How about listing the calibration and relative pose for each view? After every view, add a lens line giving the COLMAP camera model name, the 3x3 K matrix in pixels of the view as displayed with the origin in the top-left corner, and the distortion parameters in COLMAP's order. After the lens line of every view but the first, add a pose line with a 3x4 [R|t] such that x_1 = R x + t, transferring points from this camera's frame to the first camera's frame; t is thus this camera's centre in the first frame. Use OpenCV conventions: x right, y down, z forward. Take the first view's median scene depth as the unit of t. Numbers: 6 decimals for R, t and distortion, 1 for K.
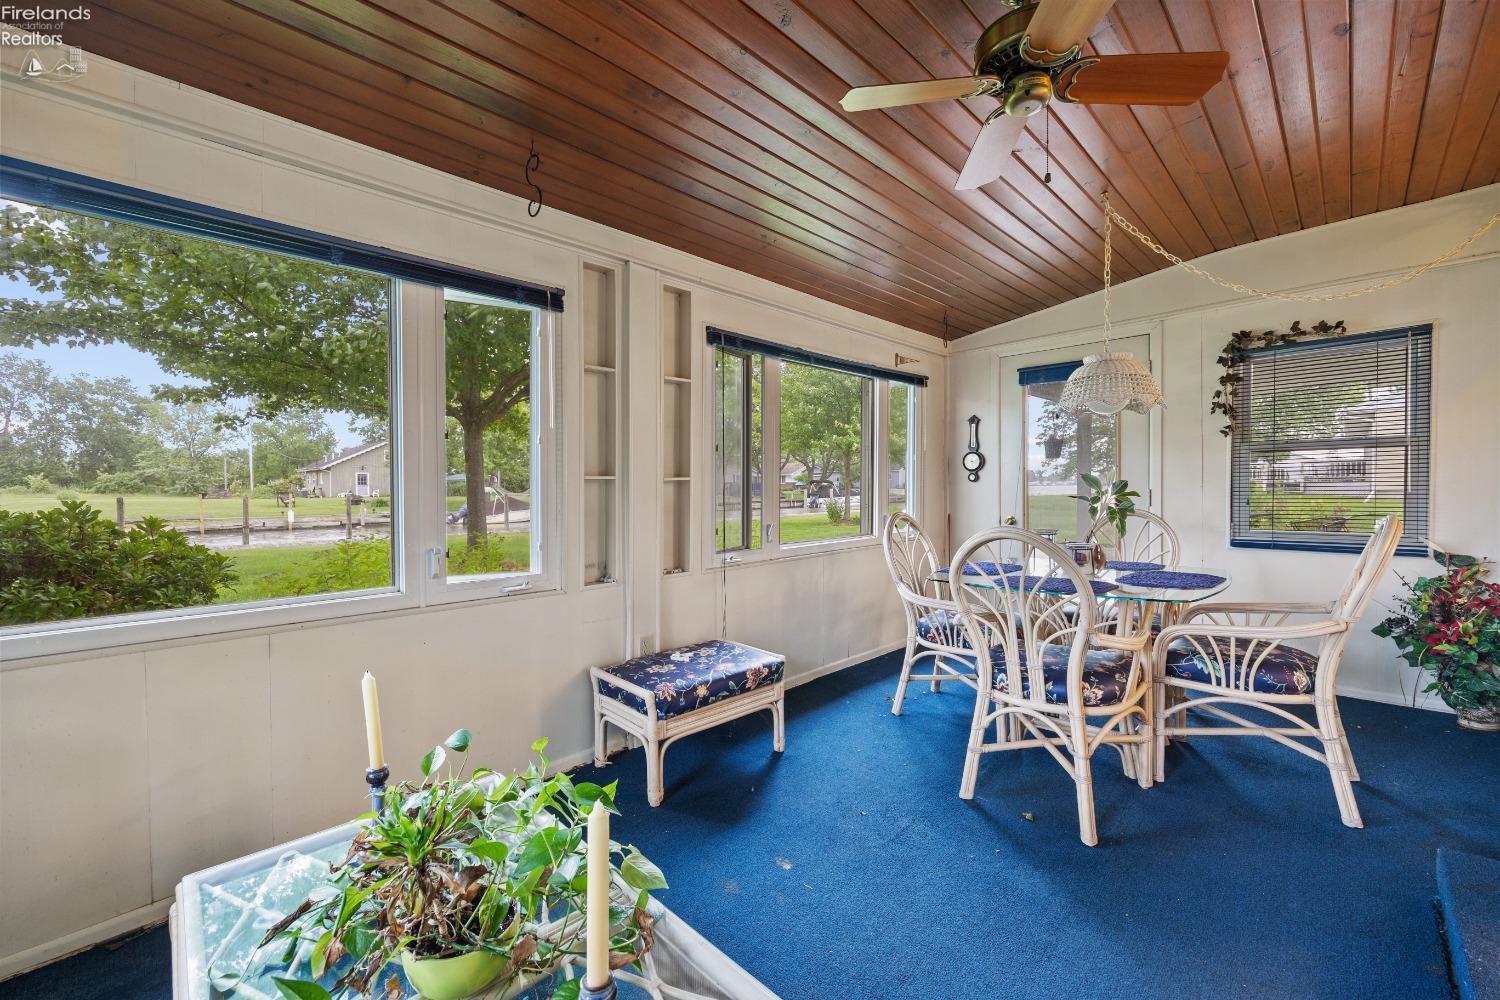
lens RADIAL K [[596.9, 0, 750.0], [0, 596.9, 500.0], [0, 0, 1]] dist [-0.003151, -0.000152]
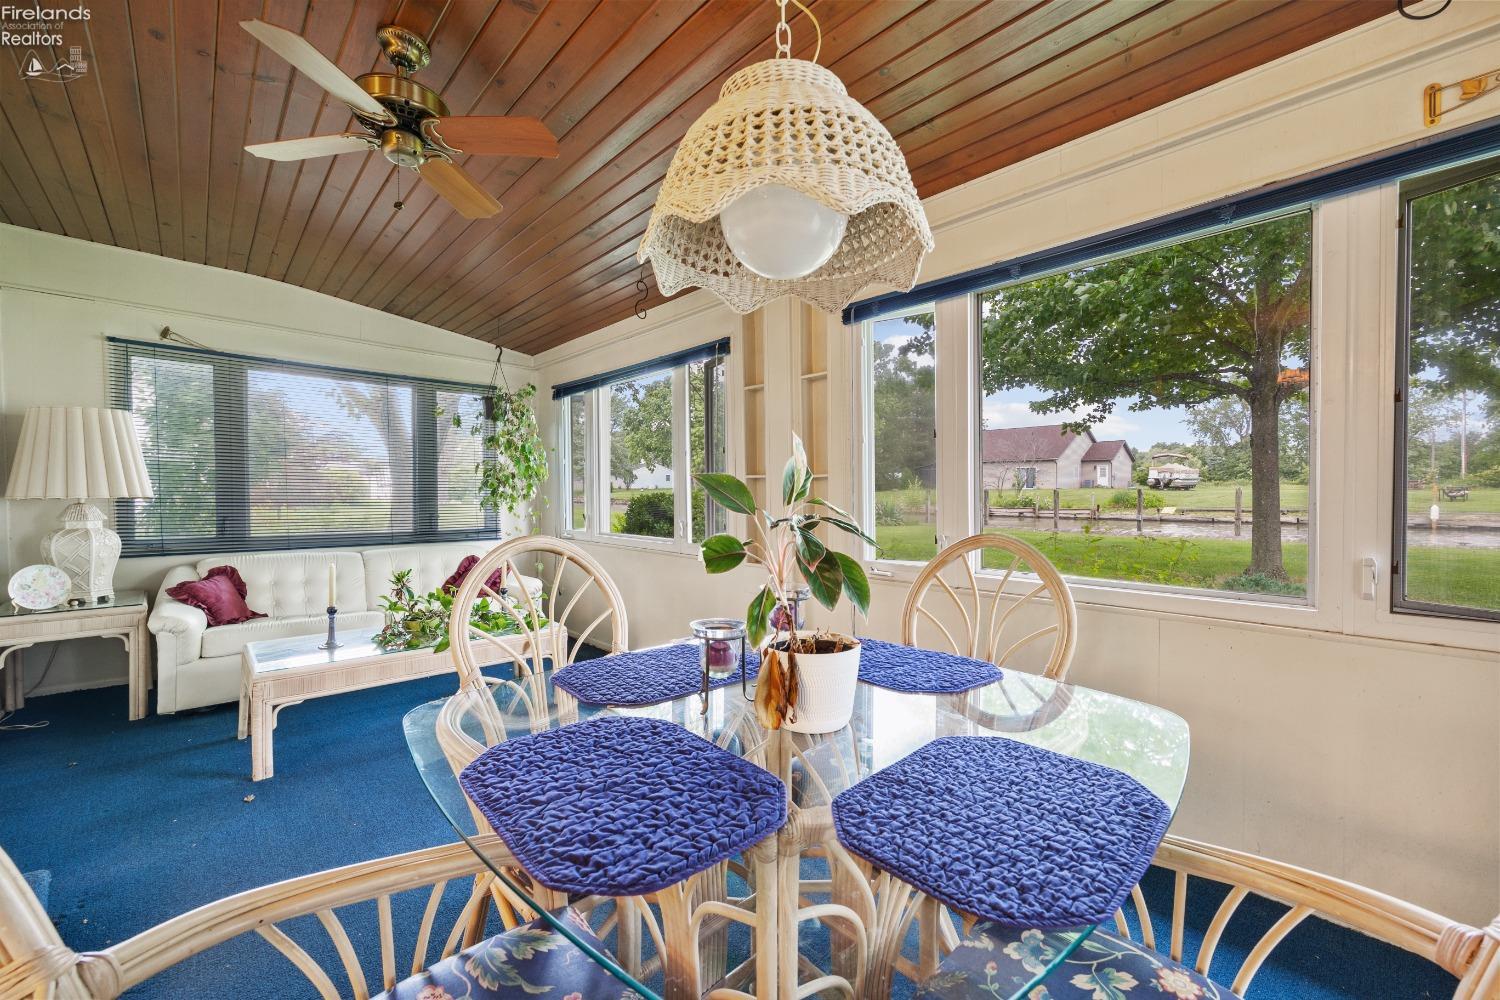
lens RADIAL K [[600.7, 0, 757.2], [0, 600.7, 498.1], [0, 0, 1]] dist [0.001577, -0.000051]
pose [[-0.027011, 0.026626, -0.999280, 0.725628], [-0.016735, 0.999493, 0.027084, -0.018043], [0.999495, 0.017455, -0.026552, 0.761063]]
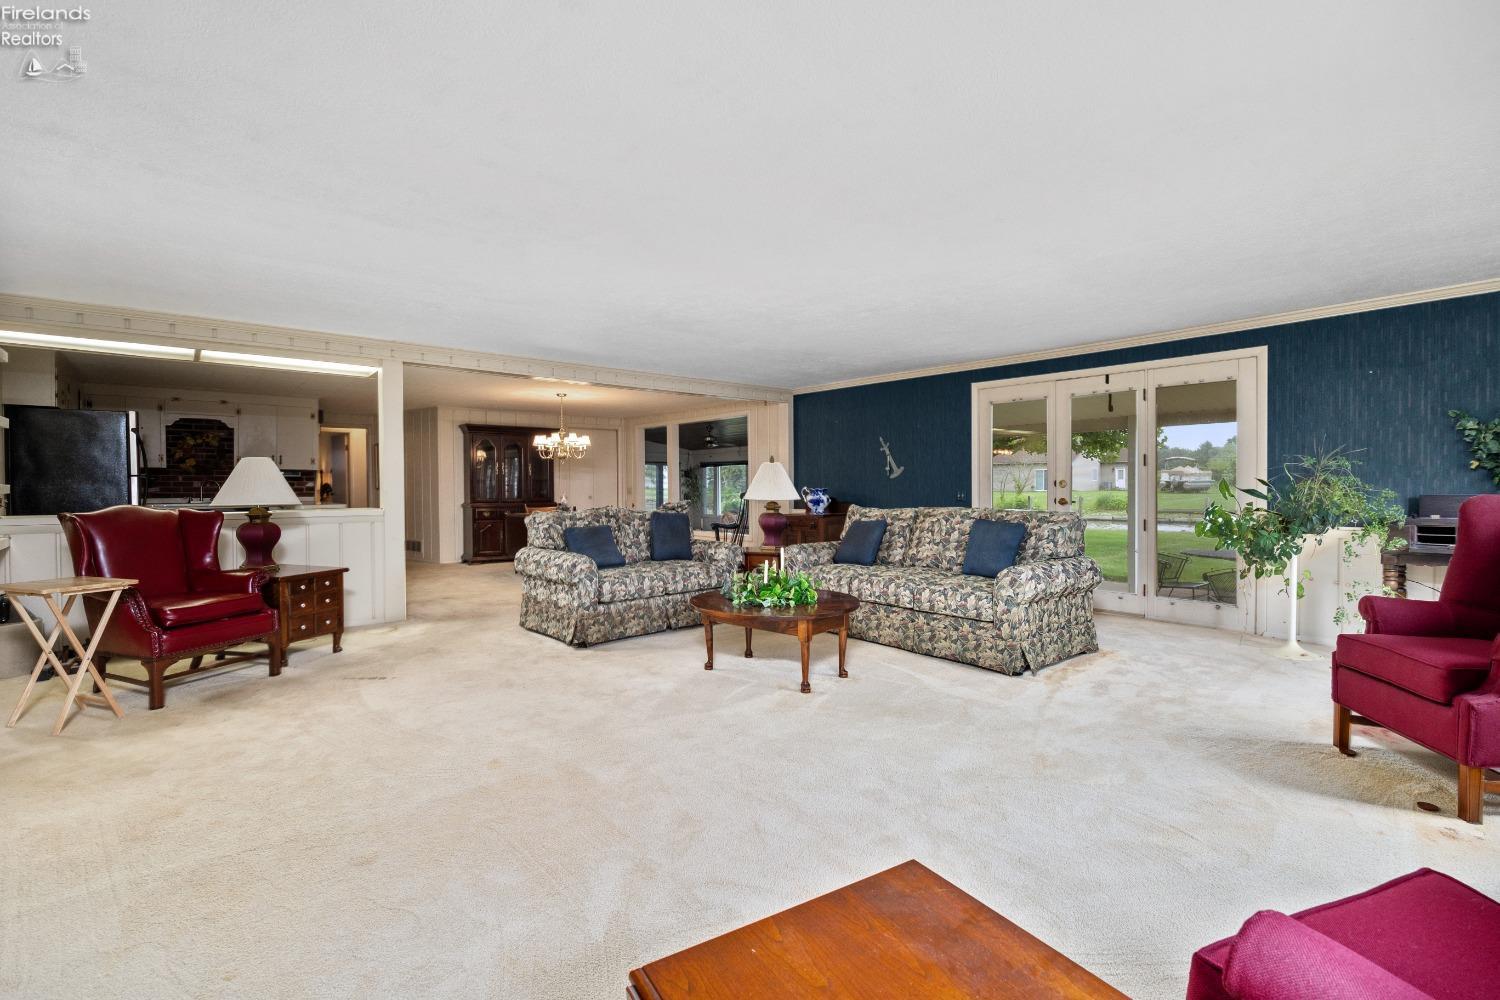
lens RADIAL K [[689.1, 0, 745.2], [0, 689.1, 504.7], [0, 0, 1]] dist [-0.004627, -0.000204]
pose [[-0.101800, 0.039195, -0.994032, 3.671493], [-0.018120, 0.998985, 0.041246, -0.139769], [0.994640, 0.022211, -0.100987, 0.917954]]
